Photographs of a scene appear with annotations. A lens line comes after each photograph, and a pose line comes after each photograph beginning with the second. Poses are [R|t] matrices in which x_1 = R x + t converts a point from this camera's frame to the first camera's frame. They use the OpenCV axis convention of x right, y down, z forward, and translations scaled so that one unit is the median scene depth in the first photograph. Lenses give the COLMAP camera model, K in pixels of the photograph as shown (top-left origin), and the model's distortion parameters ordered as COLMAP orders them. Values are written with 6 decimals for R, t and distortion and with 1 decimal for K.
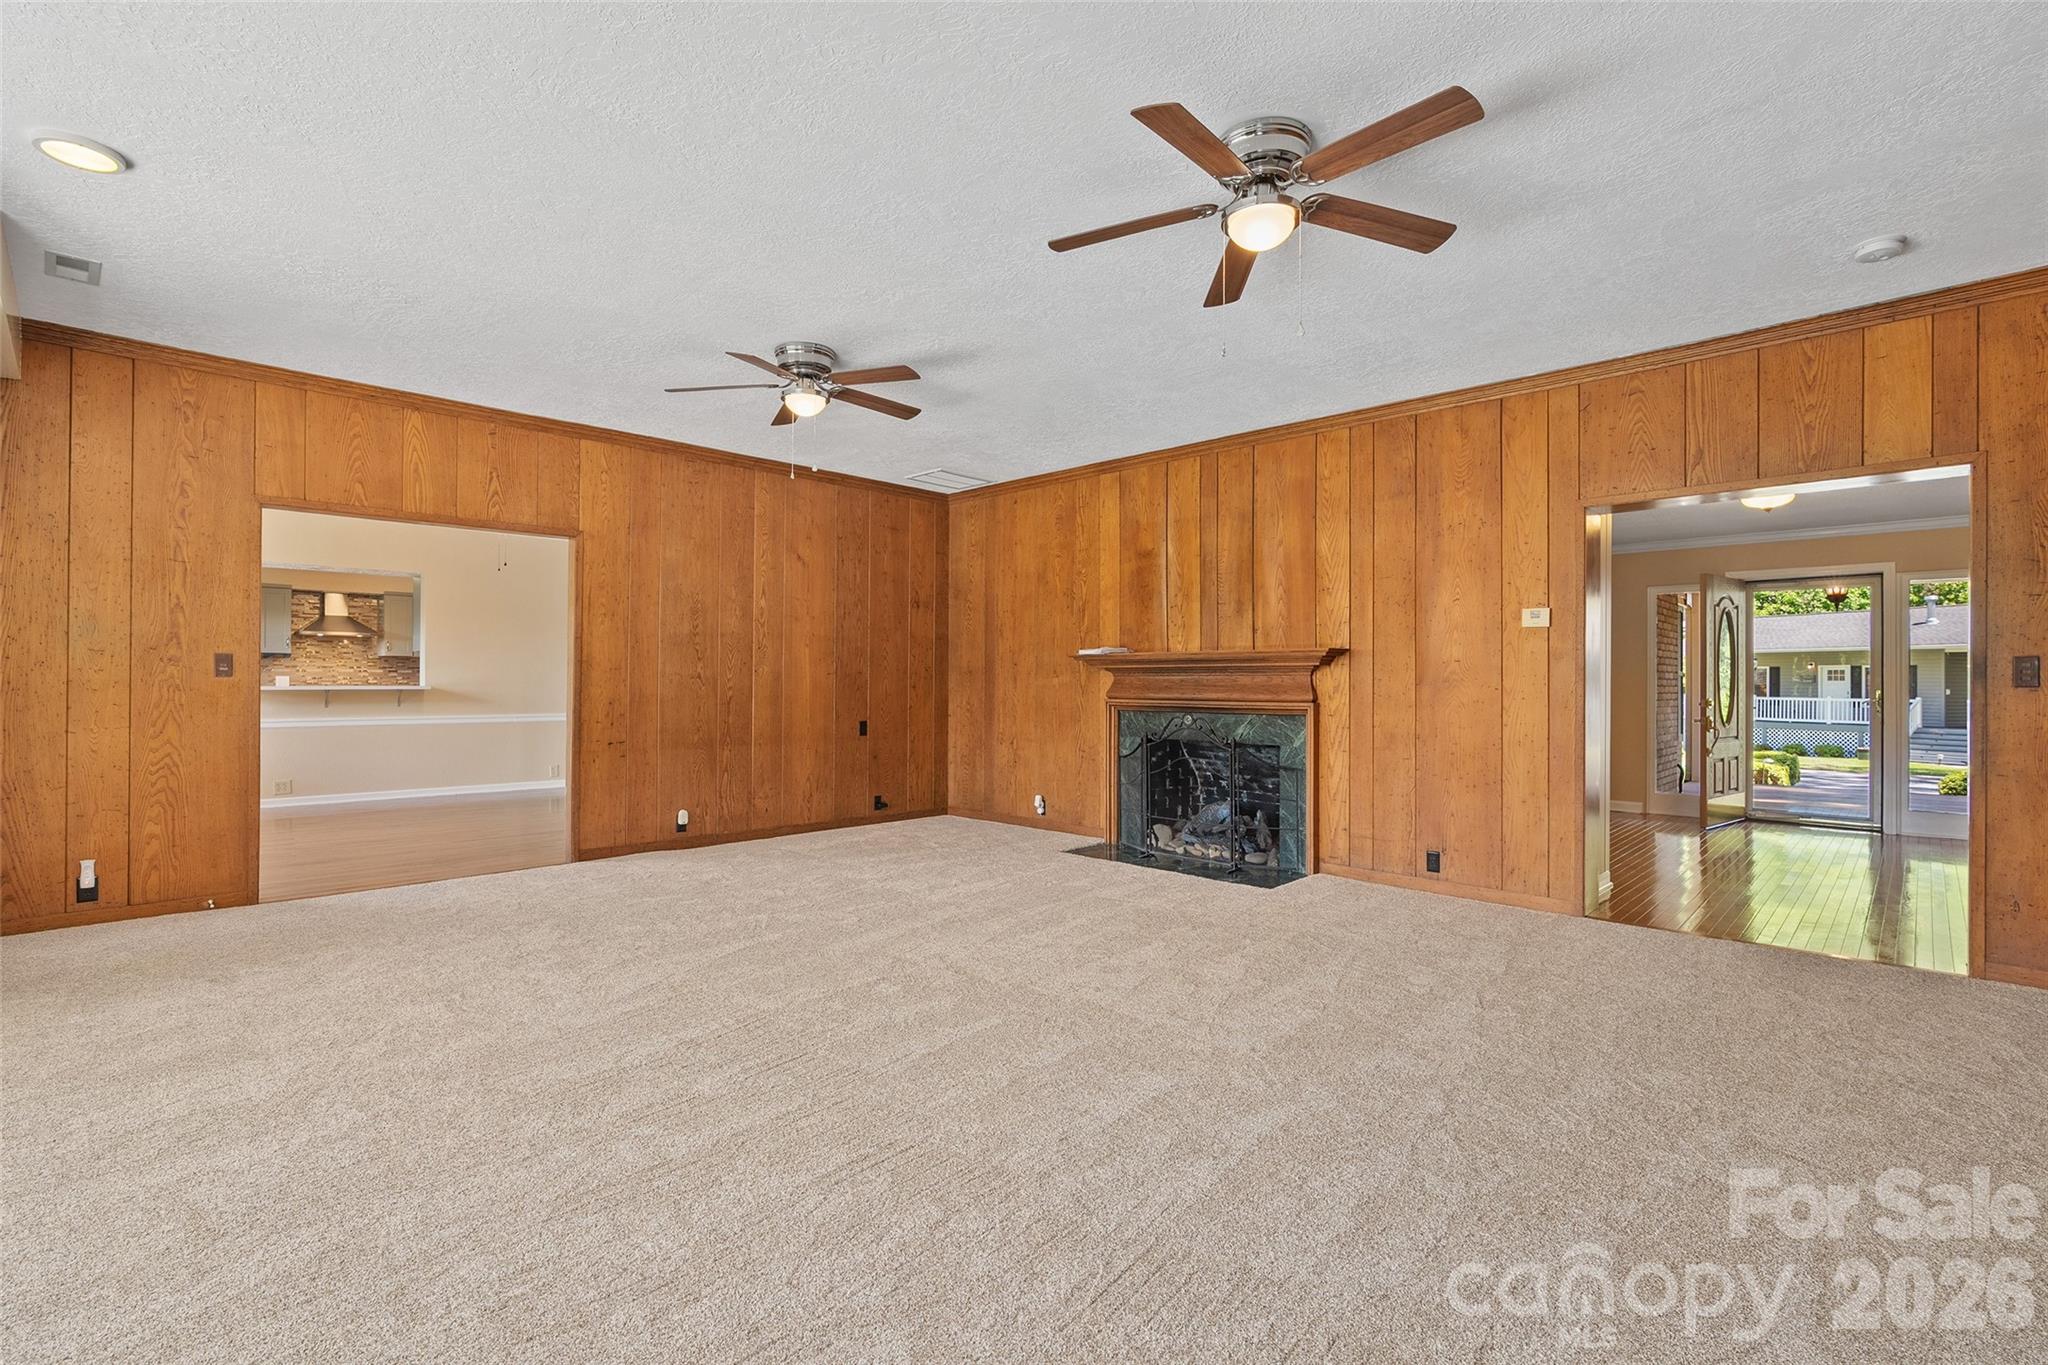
lens RADIAL K [[926.4, 0, 1018.9], [0, 926.4, 676.8], [0, 0, 1]] dist [-0.001137, -0.000345]
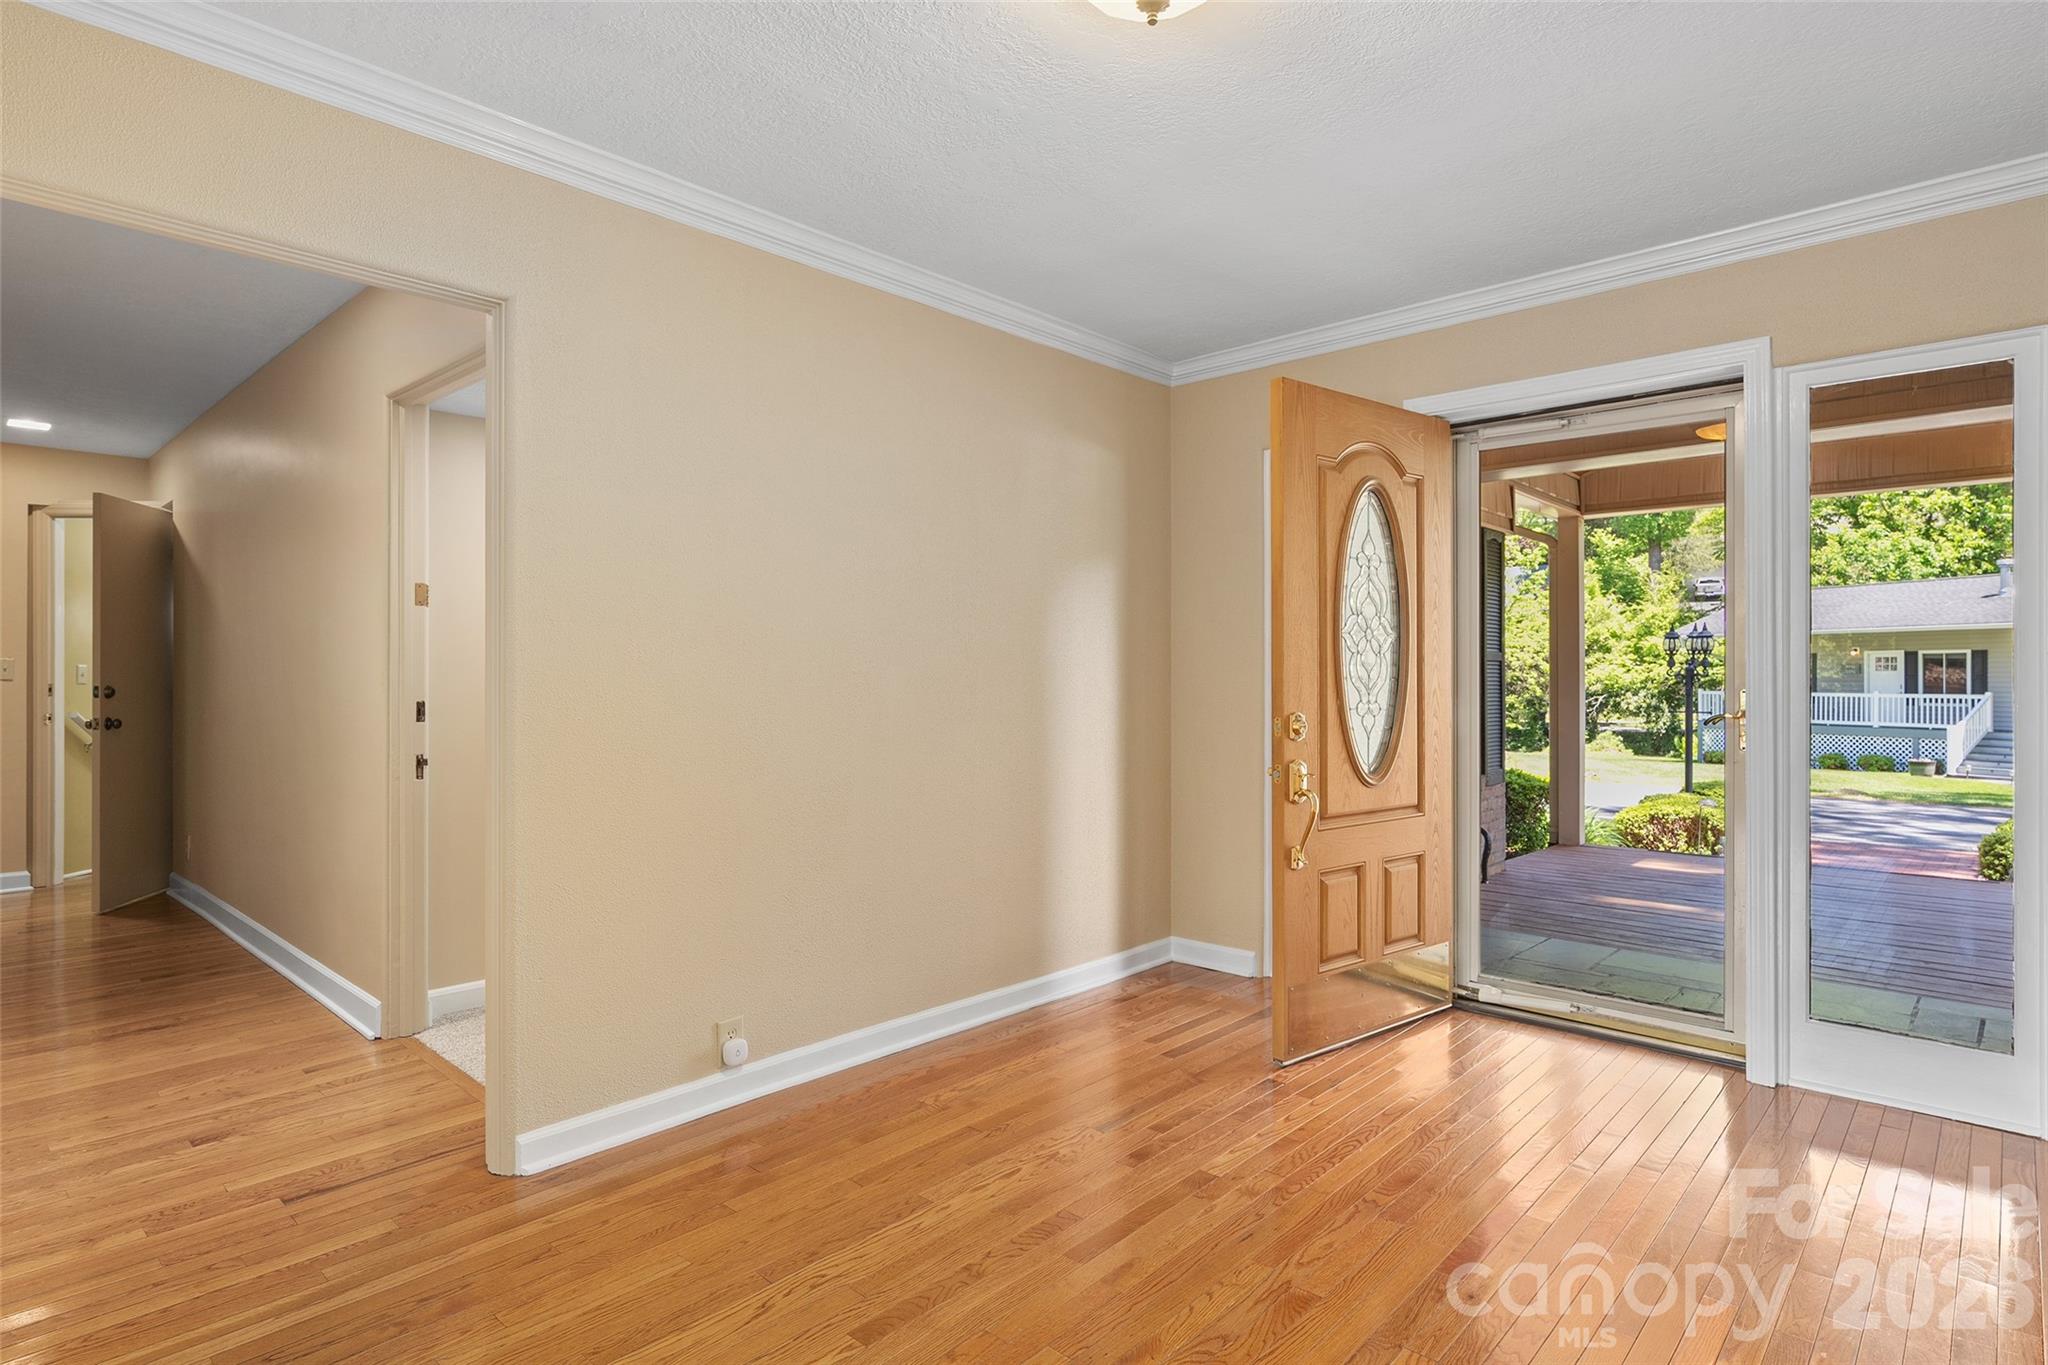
lens RADIAL K [[1081.7, 0, 1024.6], [0, 1081.7, 670.3], [0, 0, 1]] dist [-0.001326, -0.000548]
pose [[0.999467, -0.001813, 0.032580, 0.141320], [0.001765, 0.999997, 0.001509, 0.001168], [-0.032582, -0.001451, 0.999468, 0.129218]]
